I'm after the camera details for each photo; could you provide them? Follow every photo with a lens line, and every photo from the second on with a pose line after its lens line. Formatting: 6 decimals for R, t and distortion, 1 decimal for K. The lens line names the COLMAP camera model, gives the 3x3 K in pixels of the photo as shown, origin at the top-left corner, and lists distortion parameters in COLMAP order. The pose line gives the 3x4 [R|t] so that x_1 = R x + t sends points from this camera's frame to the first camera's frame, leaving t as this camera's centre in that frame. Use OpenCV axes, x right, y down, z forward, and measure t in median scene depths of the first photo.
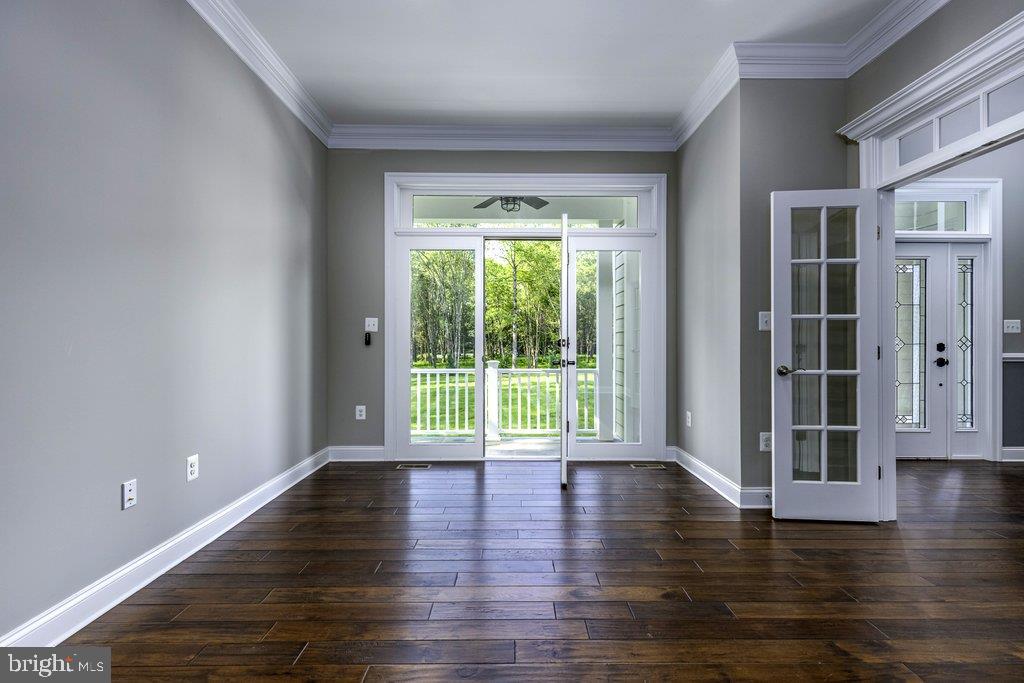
lens RADIAL K [[461.1, 0, 515.2], [0, 461.1, 345.2], [0, 0, 1]] dist [0.012387, -0.001234]
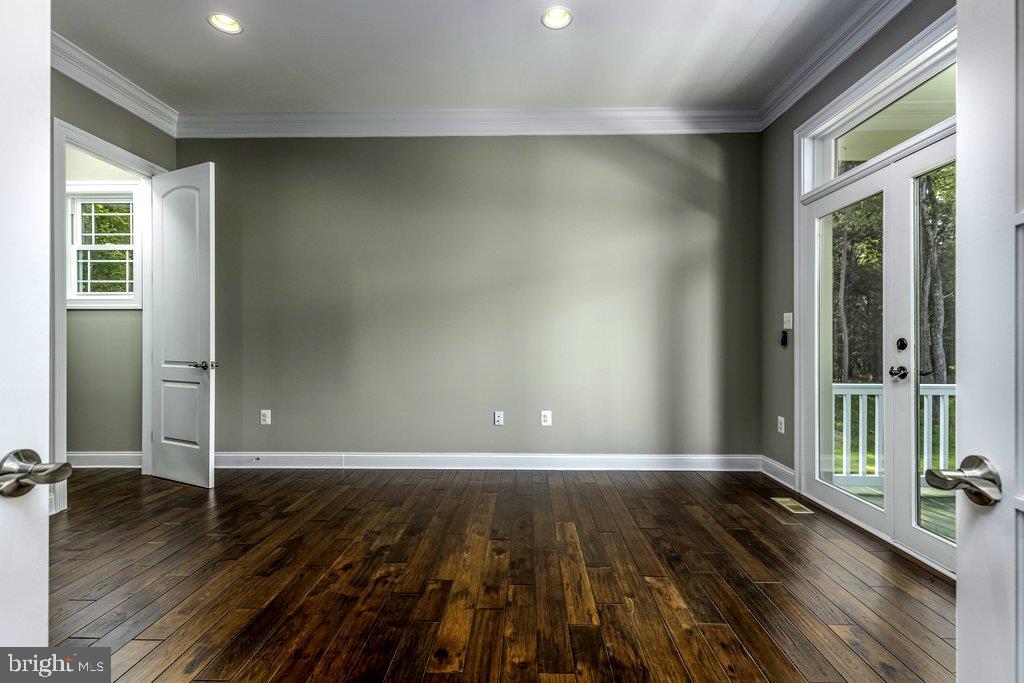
lens RADIAL K [[461.1, 0, 515.0], [0, 461.1, 337.5], [0, 0, 1]] dist [0.012387, -0.001234]
pose [[-0.039073, -0.001733, -0.999235, 0.878375], [-0.005376, 0.999984, -0.001524, -0.017470], [0.999222, 0.005312, -0.039082, 0.888943]]
